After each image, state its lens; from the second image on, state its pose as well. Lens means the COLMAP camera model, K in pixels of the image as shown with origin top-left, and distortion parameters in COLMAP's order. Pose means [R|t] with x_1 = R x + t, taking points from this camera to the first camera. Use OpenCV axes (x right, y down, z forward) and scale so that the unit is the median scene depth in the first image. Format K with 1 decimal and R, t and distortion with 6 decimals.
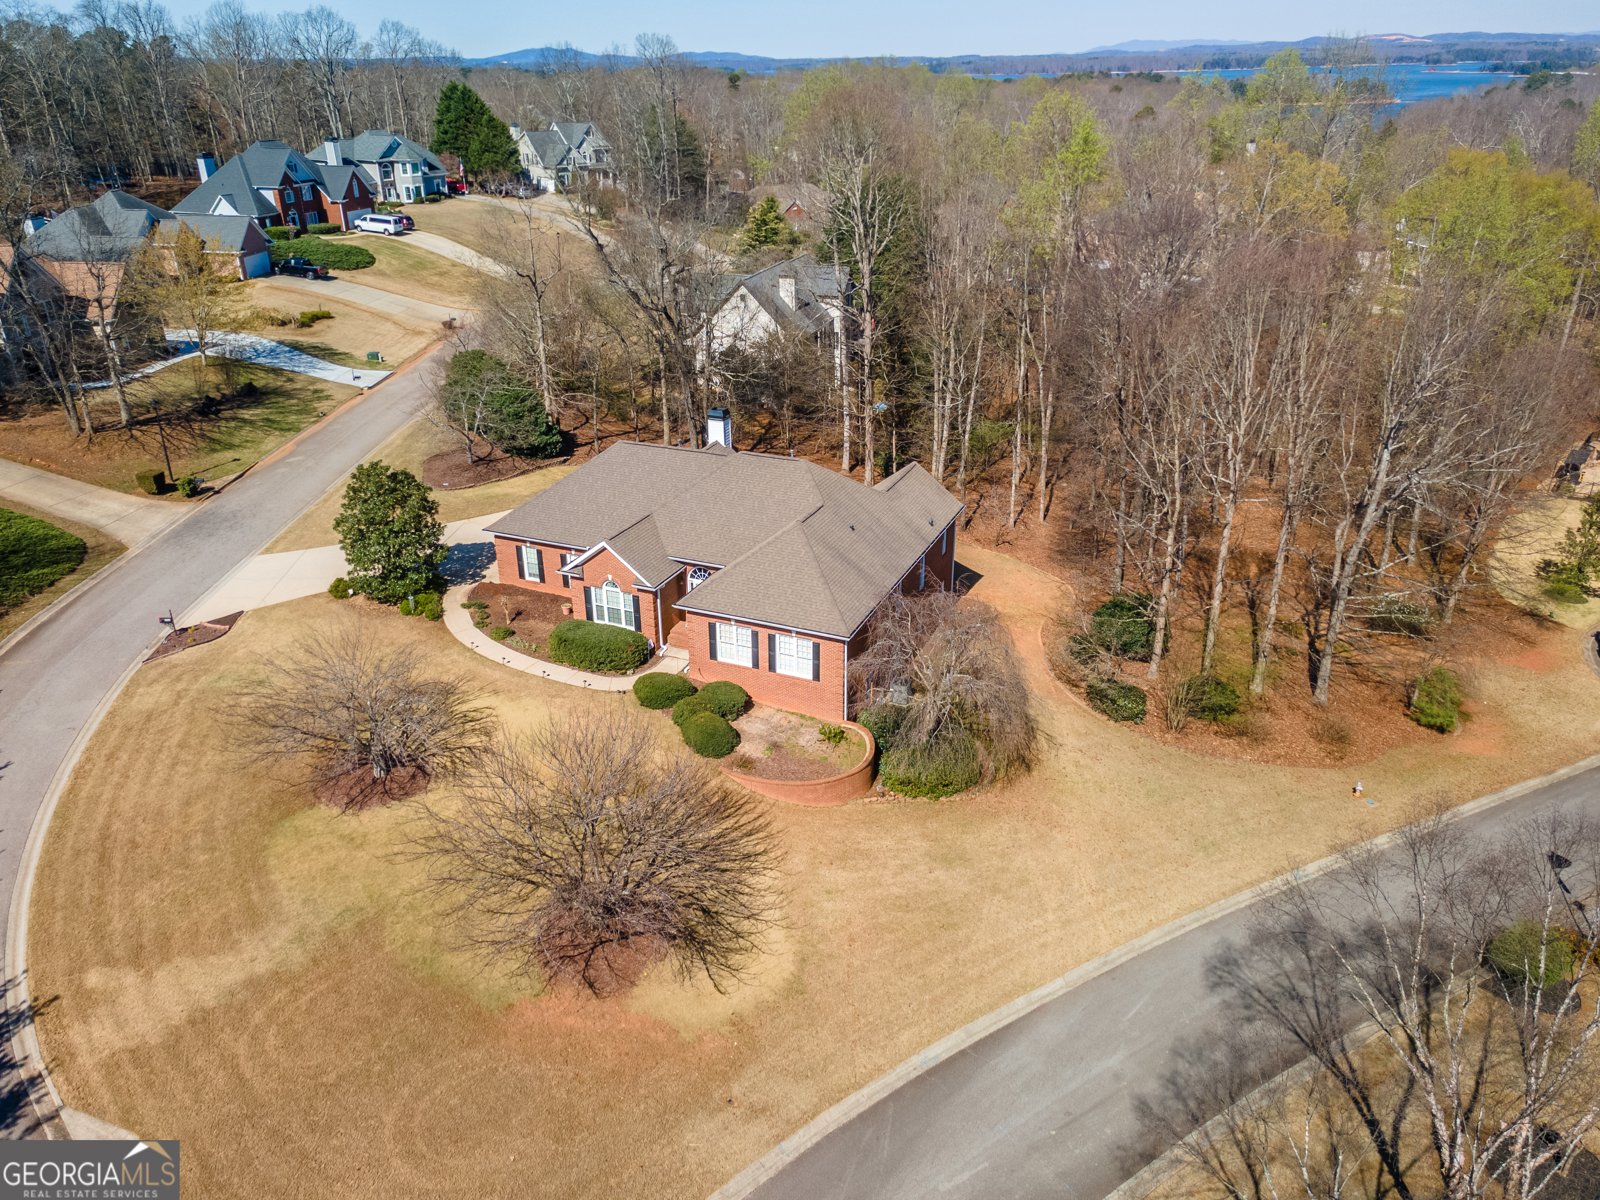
lens RADIAL K [[1158.3, 0, 805.4], [0, 1158.3, 589.5], [0, 0, 1]] dist [0.045828, 0.001856]
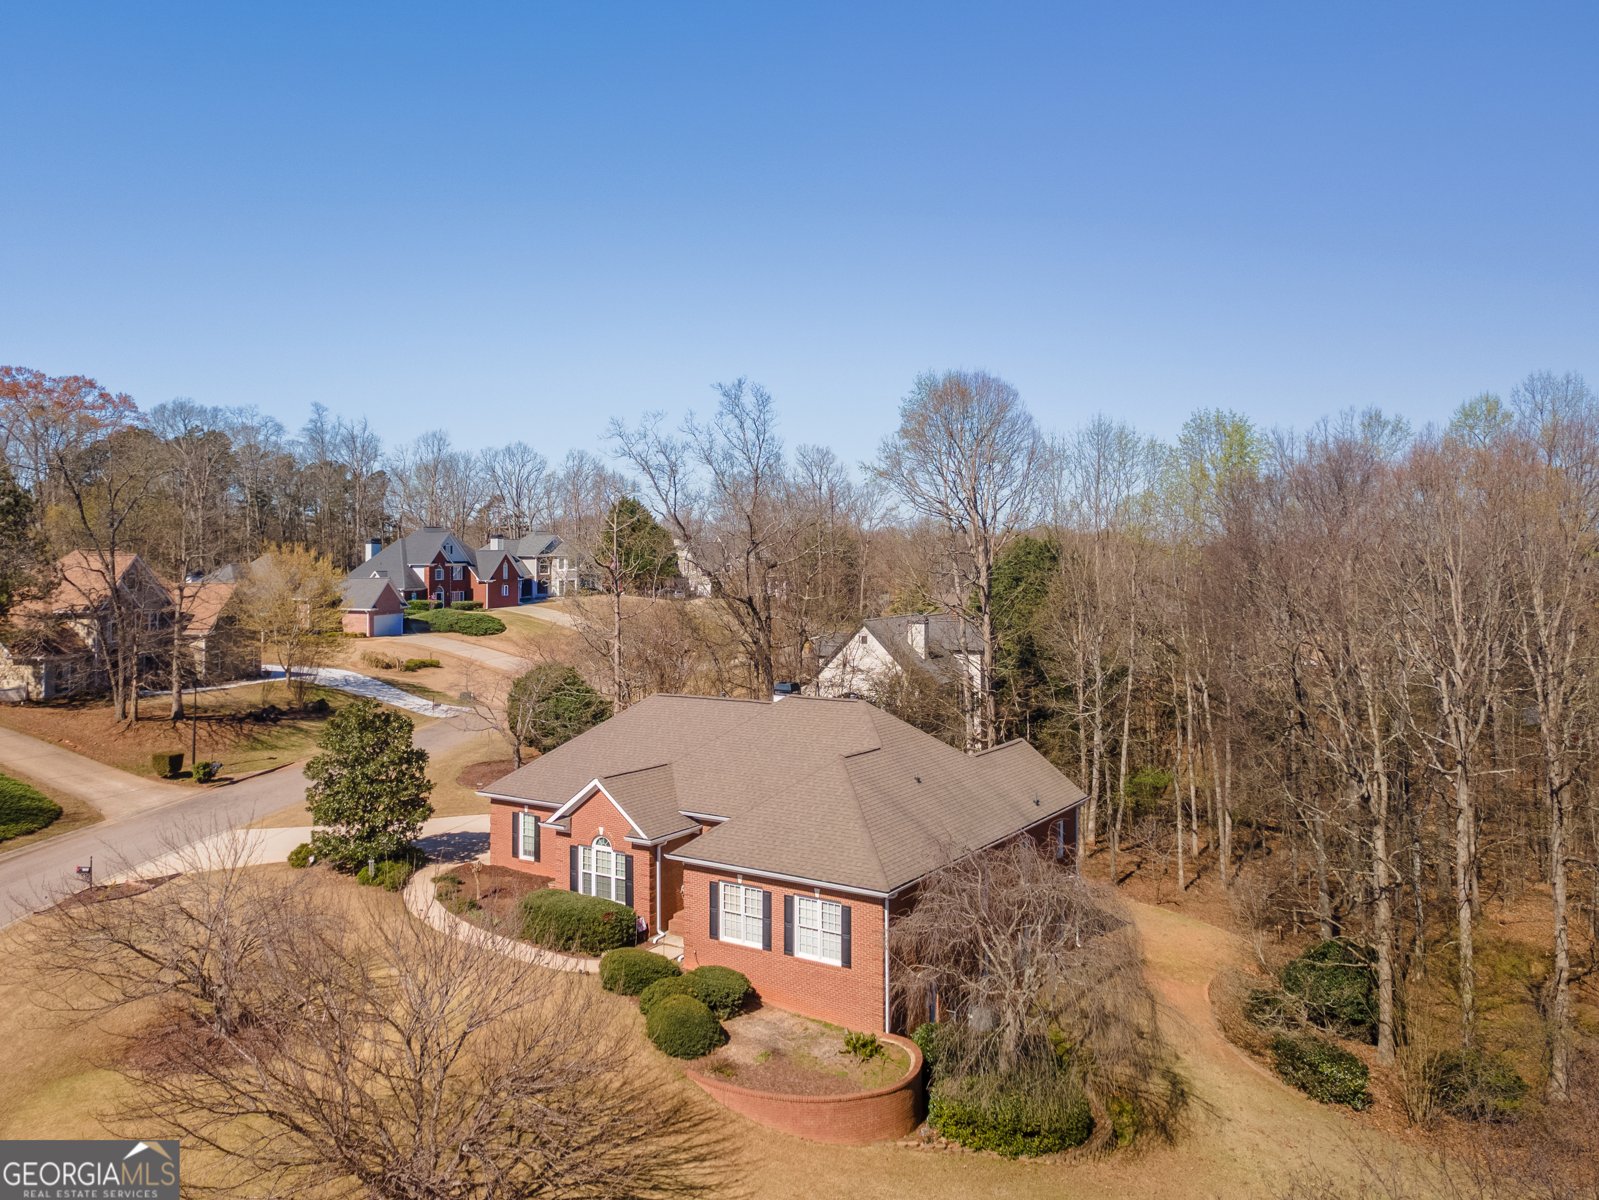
lens RADIAL K [[1220.9, 0, 797.0], [0, 1220.9, 598.7], [0, 0, 1]] dist [0.035245, 0.009830]
pose [[0.983417, 0.002737, -0.181336, 0.104488], [-0.076420, 0.913034, -0.400660, 0.159657], [0.164469, 0.407874, 0.898103, 0.214438]]
